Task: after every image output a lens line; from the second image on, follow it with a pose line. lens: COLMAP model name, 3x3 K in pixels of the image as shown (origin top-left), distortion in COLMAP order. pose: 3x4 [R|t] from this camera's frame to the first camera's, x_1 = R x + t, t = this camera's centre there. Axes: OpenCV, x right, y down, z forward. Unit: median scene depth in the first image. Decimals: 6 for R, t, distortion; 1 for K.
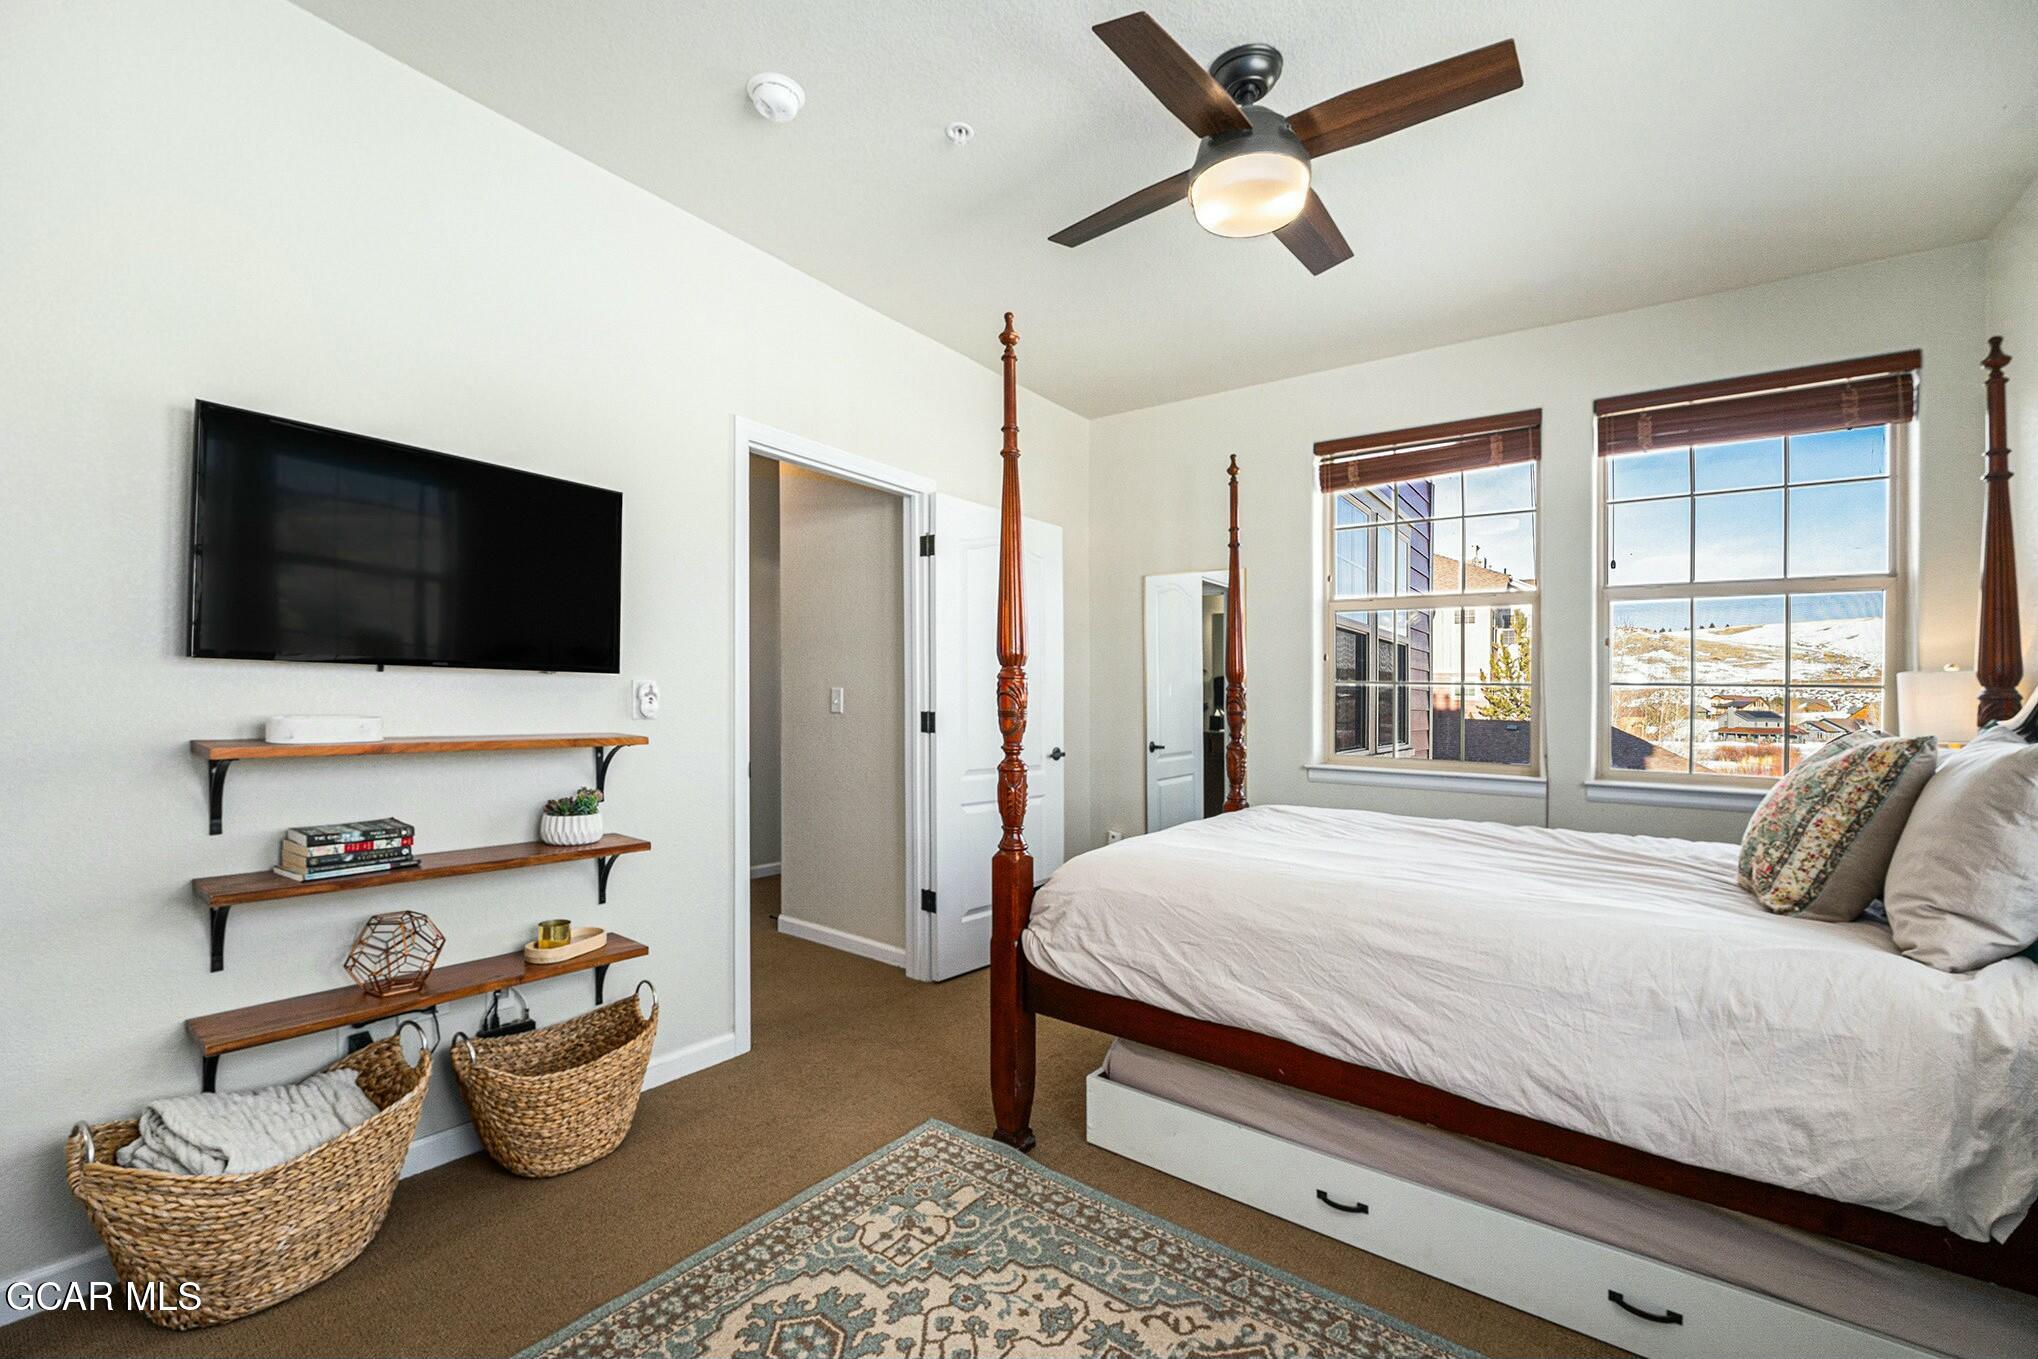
lens RADIAL K [[845.0, 0, 1021.6], [0, 845.0, 685.2], [0, 0, 1]] dist [-0.023156, 0.000932]
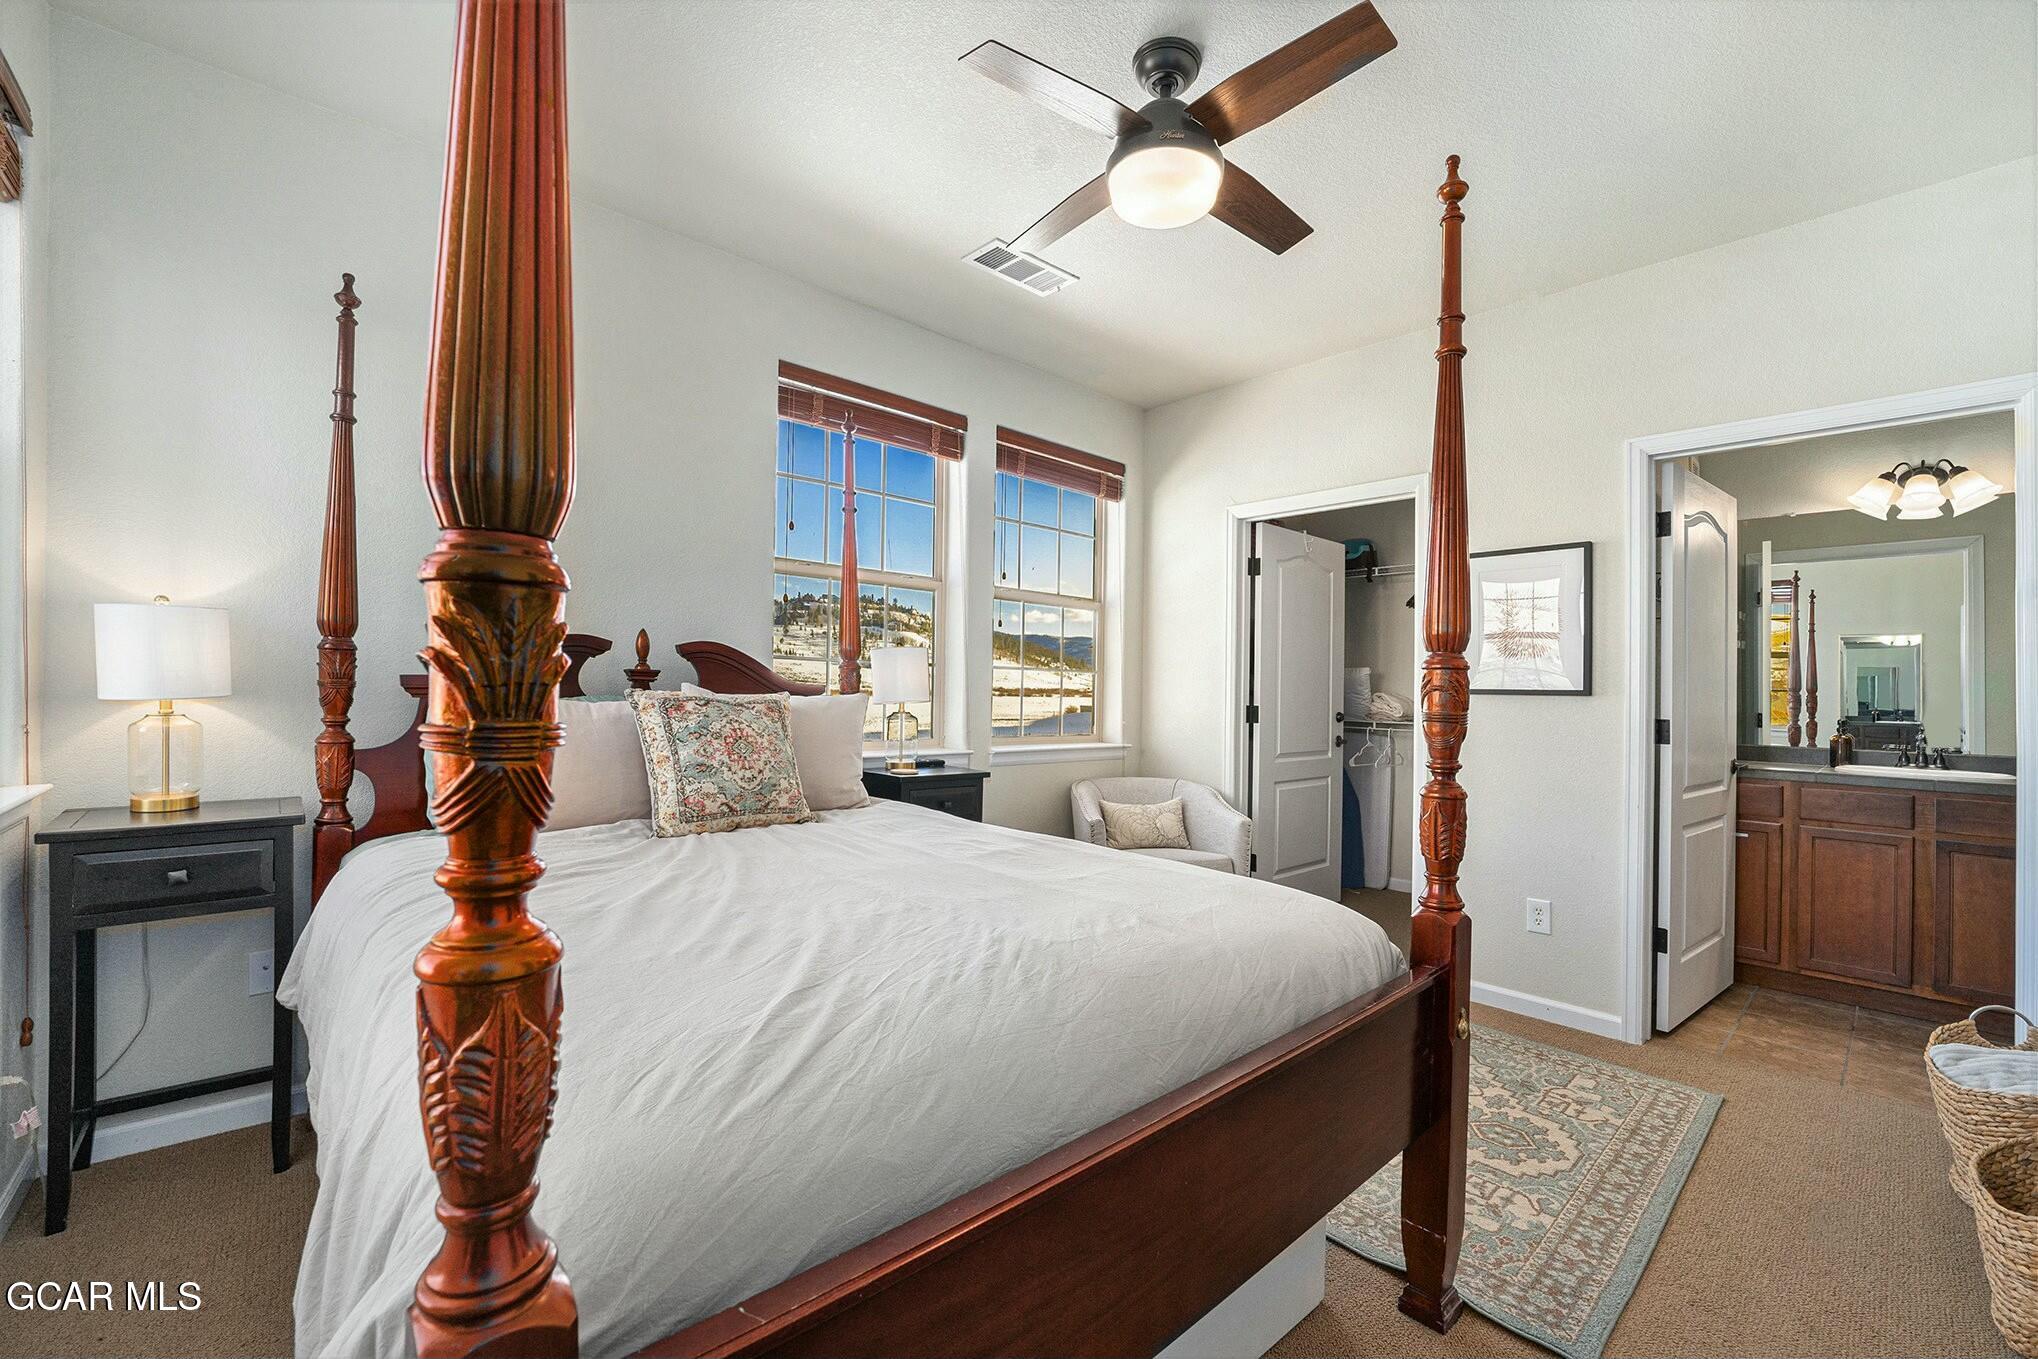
lens RADIAL K [[824.4, 0, 1021.3], [0, 824.4, 679.8], [0, 0, 1]] dist [-0.025478, 0.000683]
pose [[-0.981558, -0.019608, 0.190157, 0.250581], [-0.020308, 0.999792, -0.001733, 0.002447], [-0.190084, -0.005563, -0.981752, 2.009973]]
